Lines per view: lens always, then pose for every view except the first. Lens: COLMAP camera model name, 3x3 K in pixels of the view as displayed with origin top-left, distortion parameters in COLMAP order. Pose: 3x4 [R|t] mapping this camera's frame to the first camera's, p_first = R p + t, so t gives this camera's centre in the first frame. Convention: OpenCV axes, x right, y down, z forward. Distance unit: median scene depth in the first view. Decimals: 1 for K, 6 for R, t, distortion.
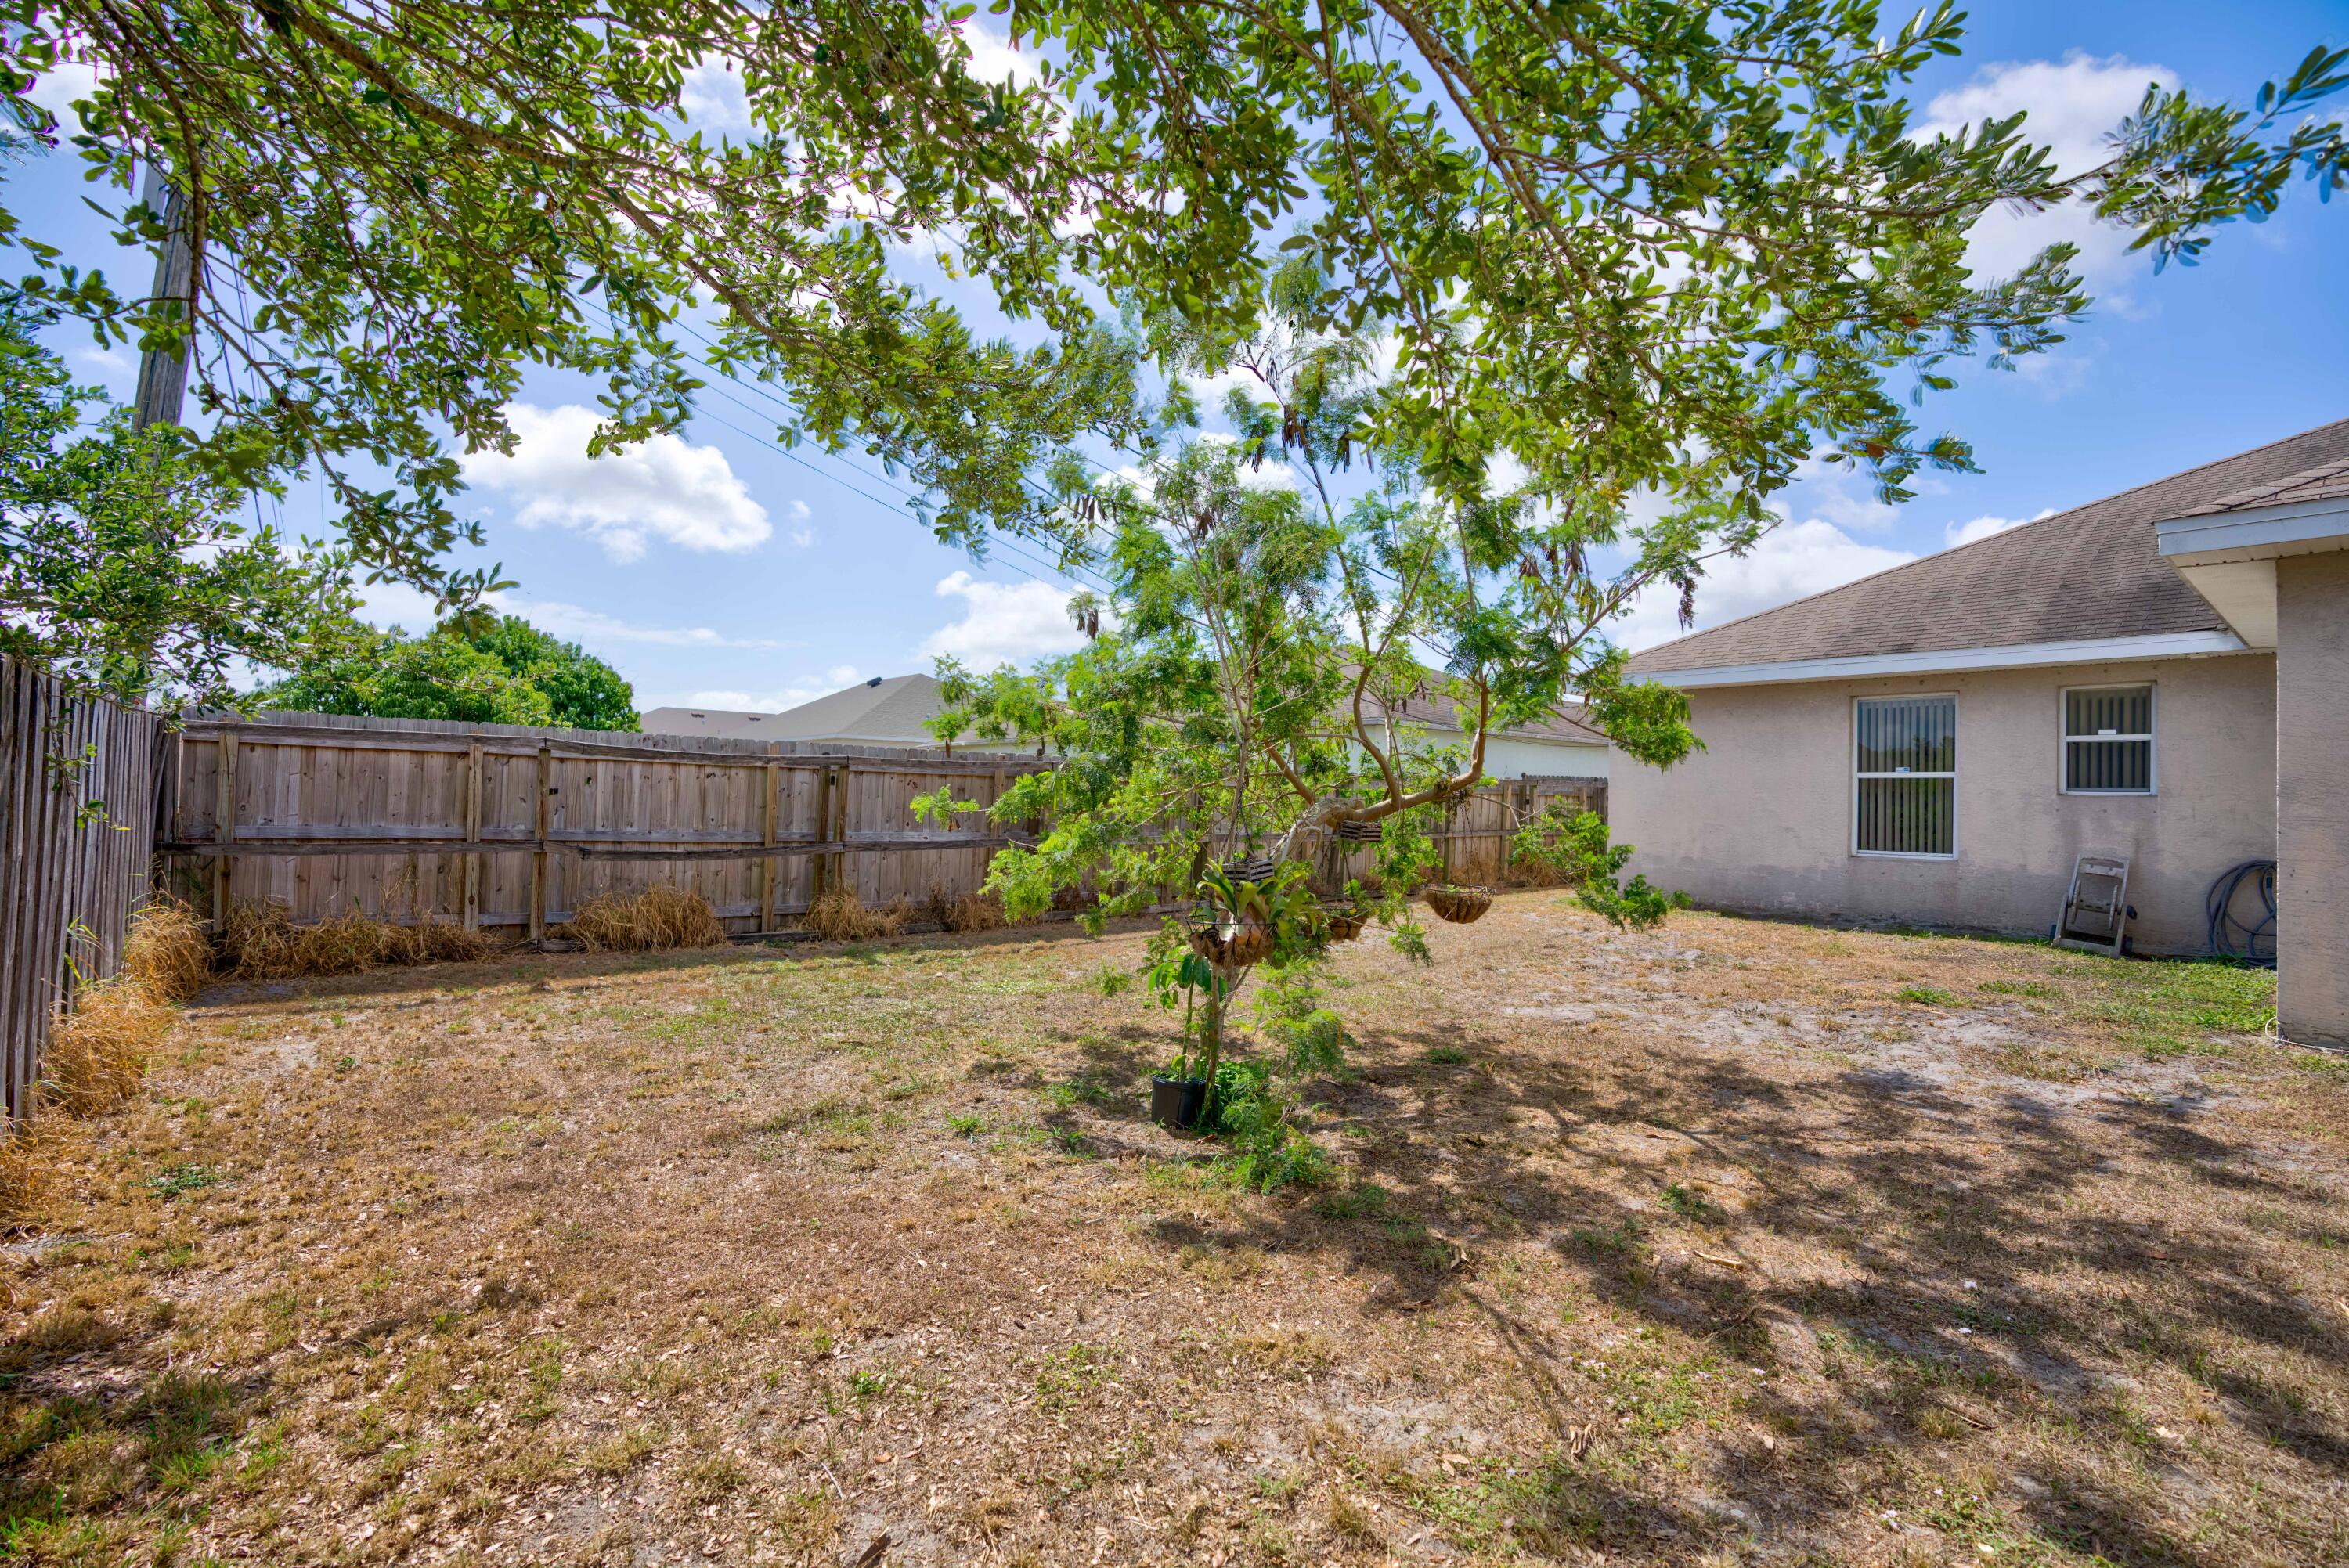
lens RADIAL K [[1066.3, 0, 1181.6], [0, 1066.3, 775.2], [0, 0, 1]] dist [-0.066699, 0.022581]
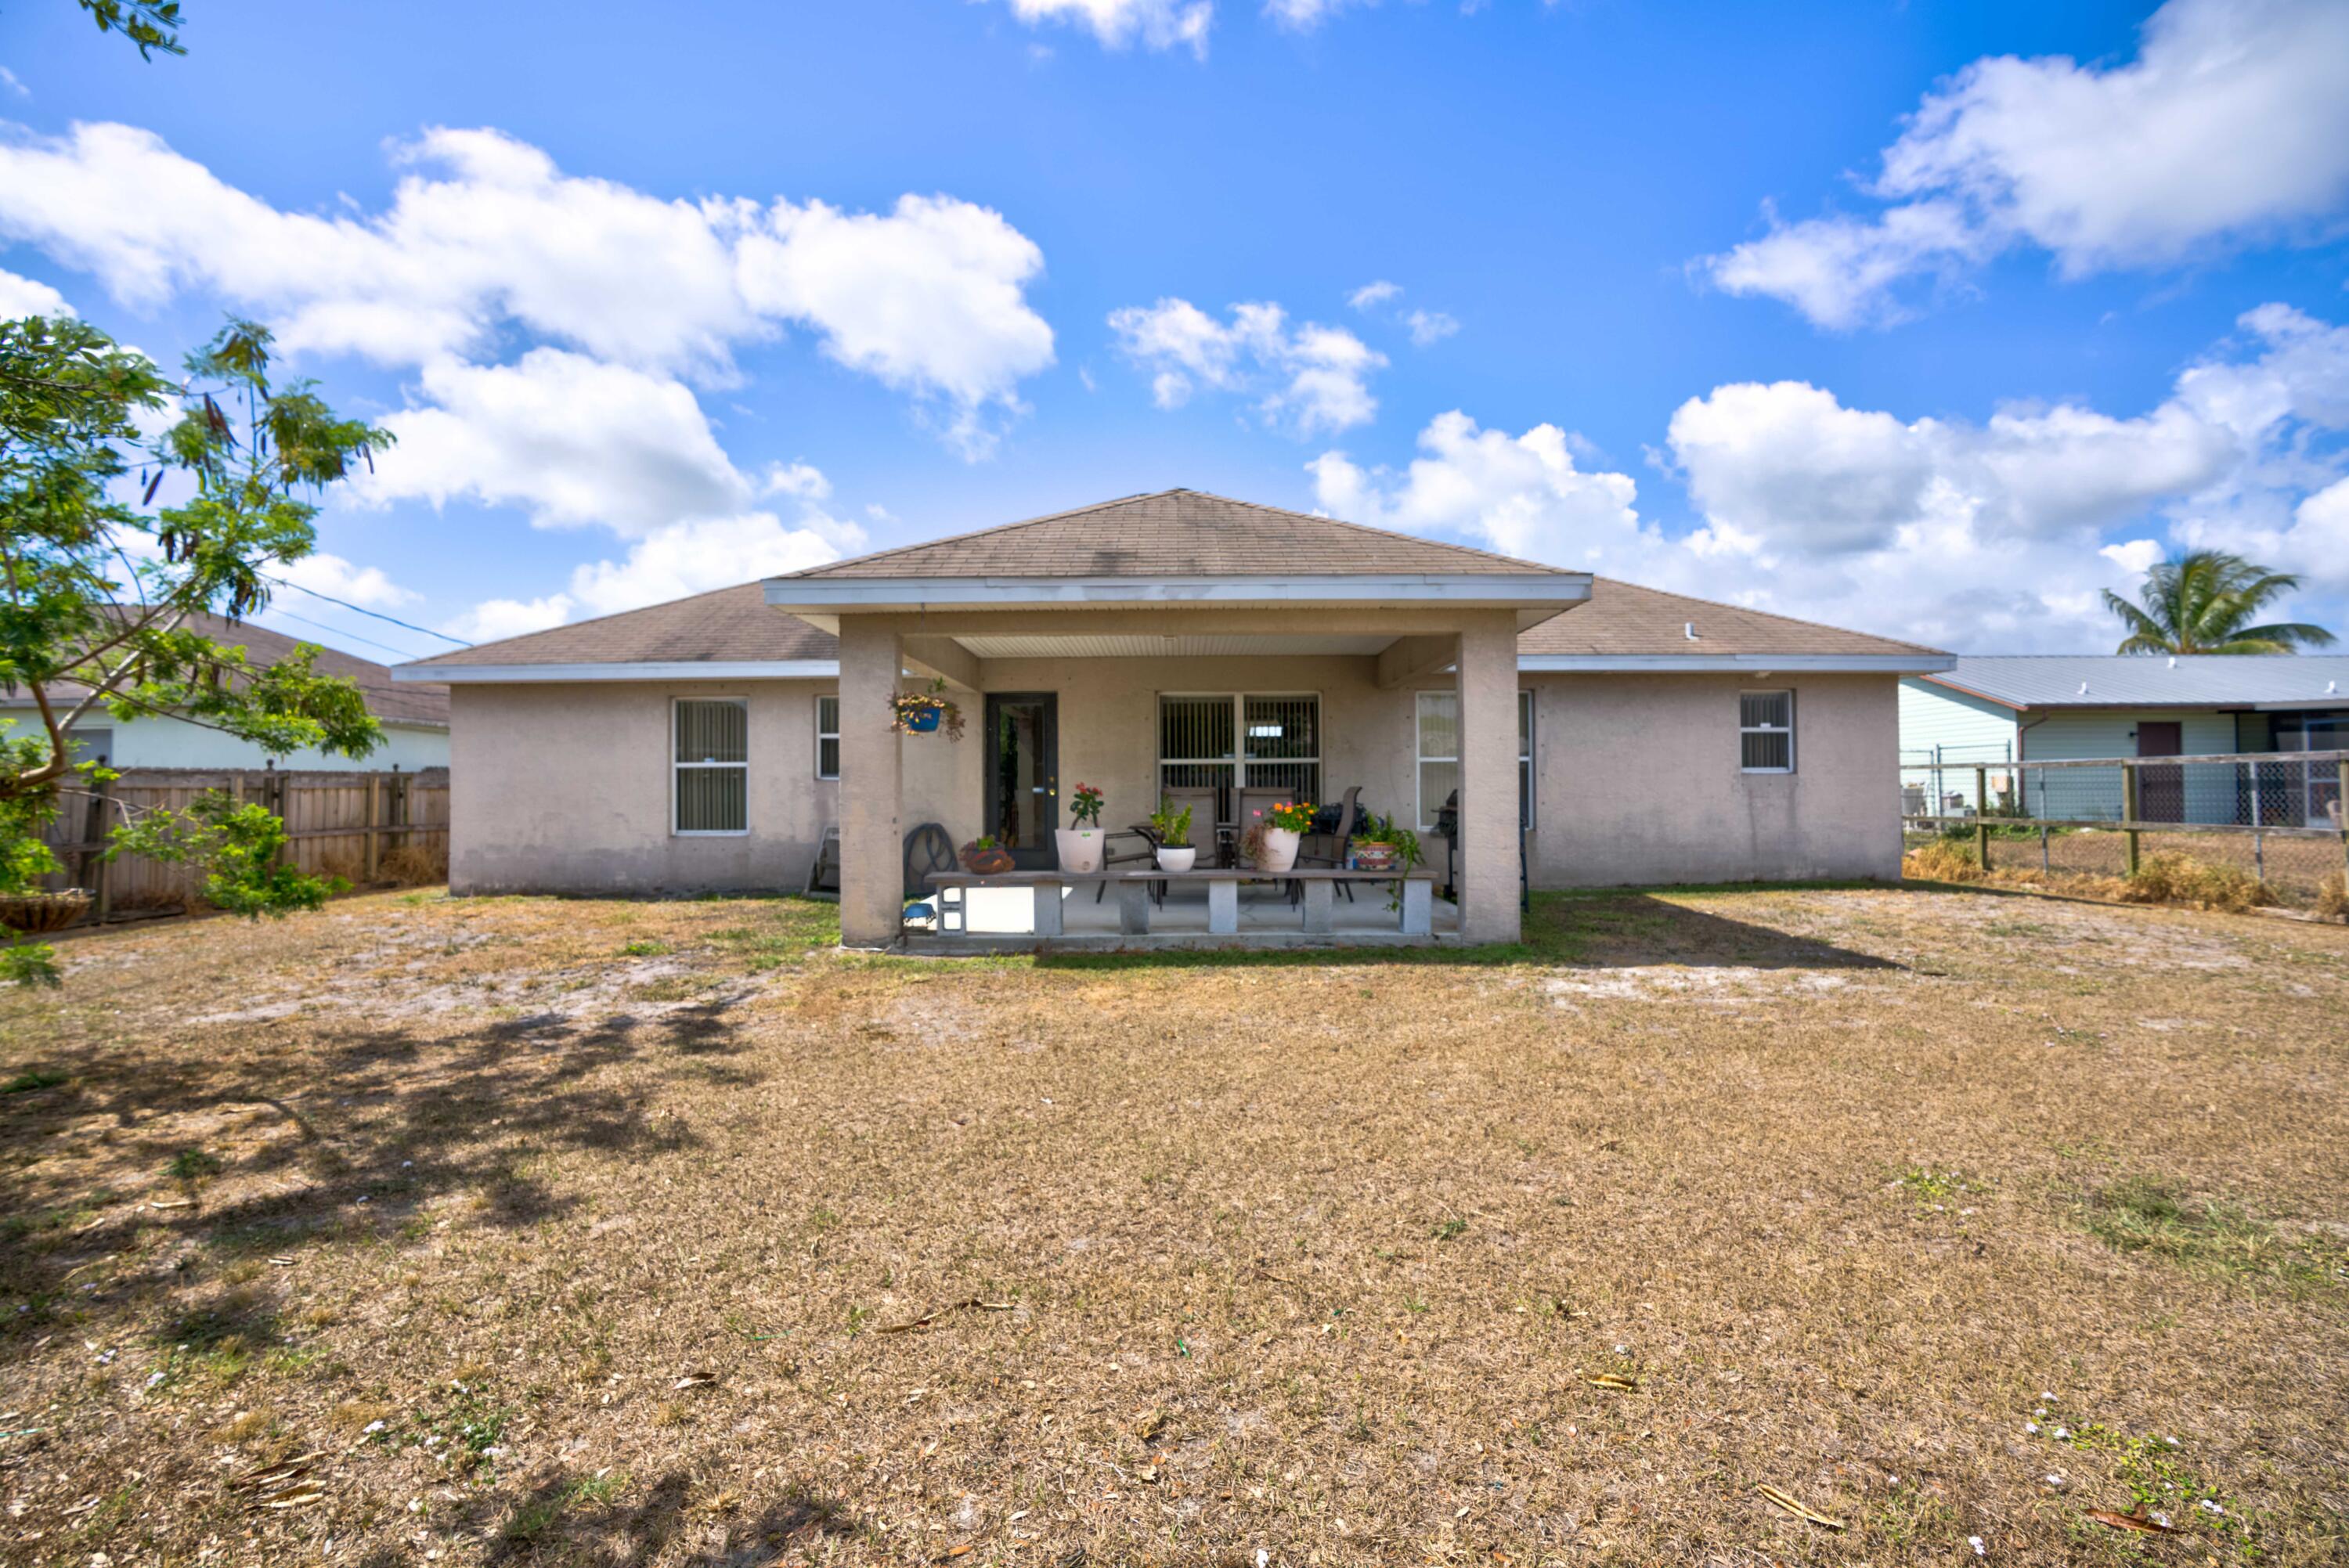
lens RADIAL K [[1066.3, 0, 1181.6], [0, 1066.3, 775.2], [0, 0, 1]] dist [-0.066699, 0.022581]
pose [[0.645730, -0.014459, 0.763429, 0.138079], [0.005460, 0.999883, 0.014319, -0.002653], [-0.763547, -0.005078, 0.645733, -0.190296]]
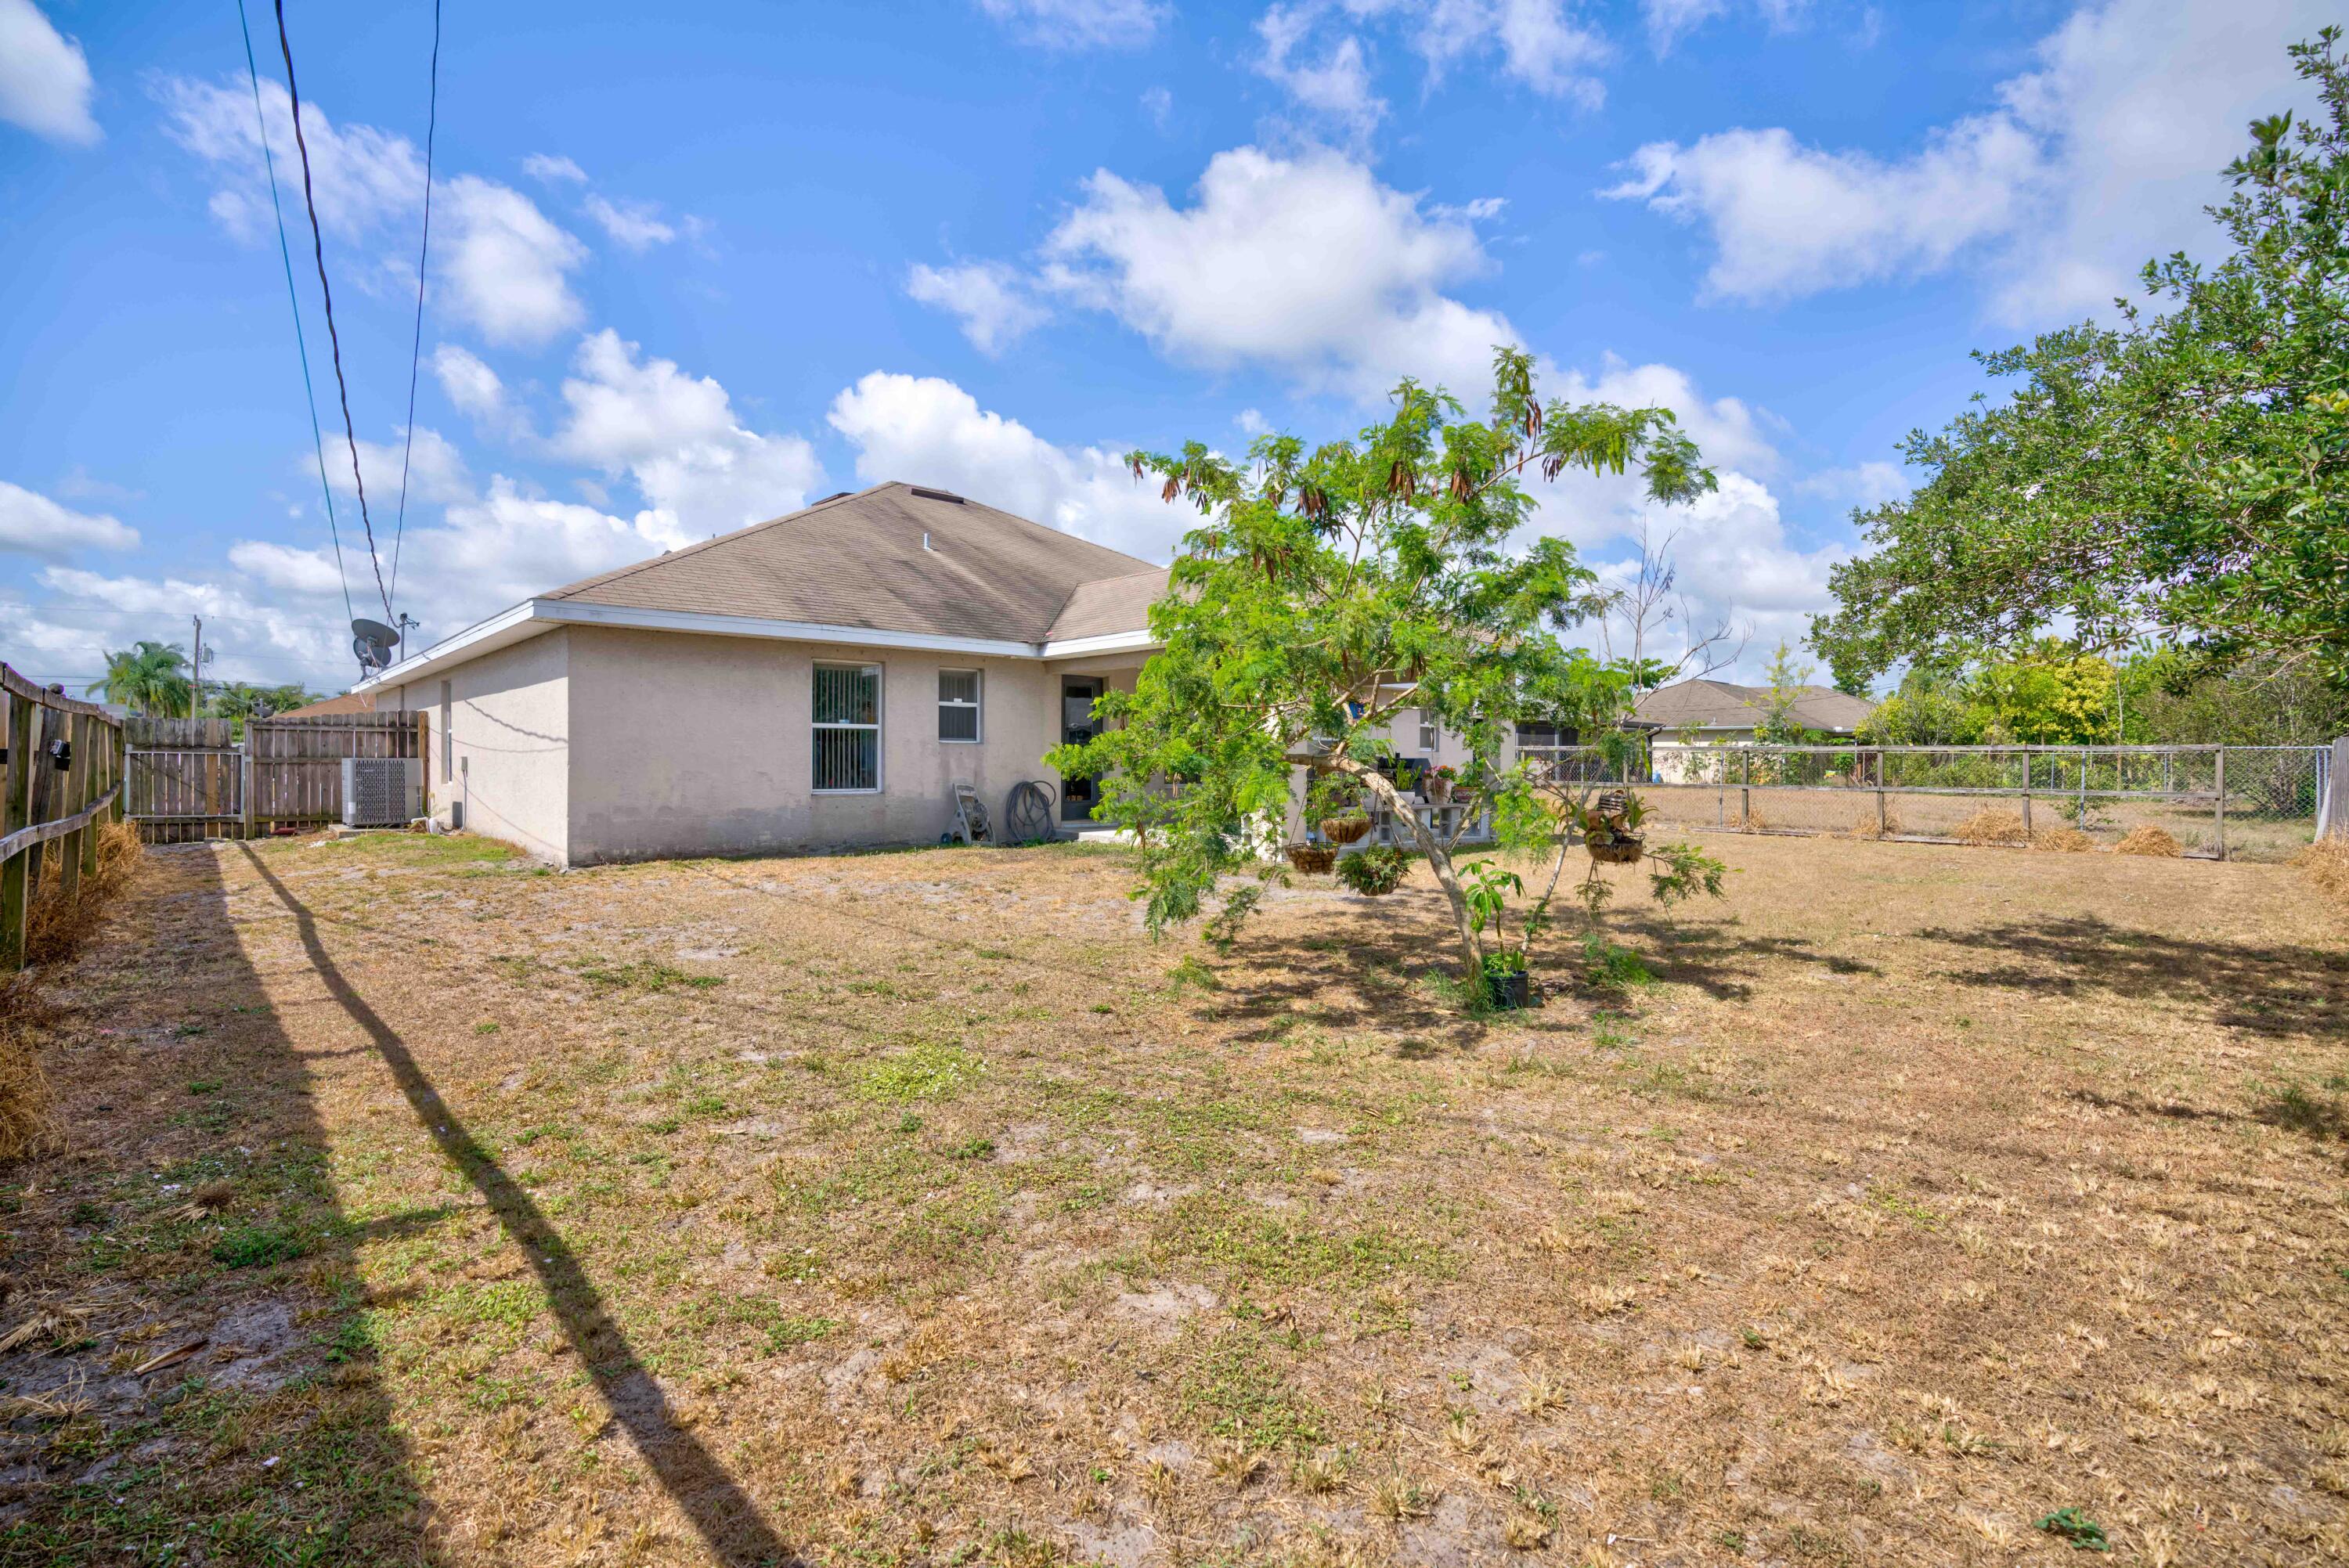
lens RADIAL K [[1066.3, 0, 1181.6], [0, 1066.3, 775.2], [0, 0, 1]] dist [-0.066699, 0.022581]
pose [[-0.081269, -0.049462, 0.995464, -0.631804], [-0.036720, 0.998238, 0.046602, -0.016244], [-0.996016, -0.032766, -0.082942, 0.752336]]
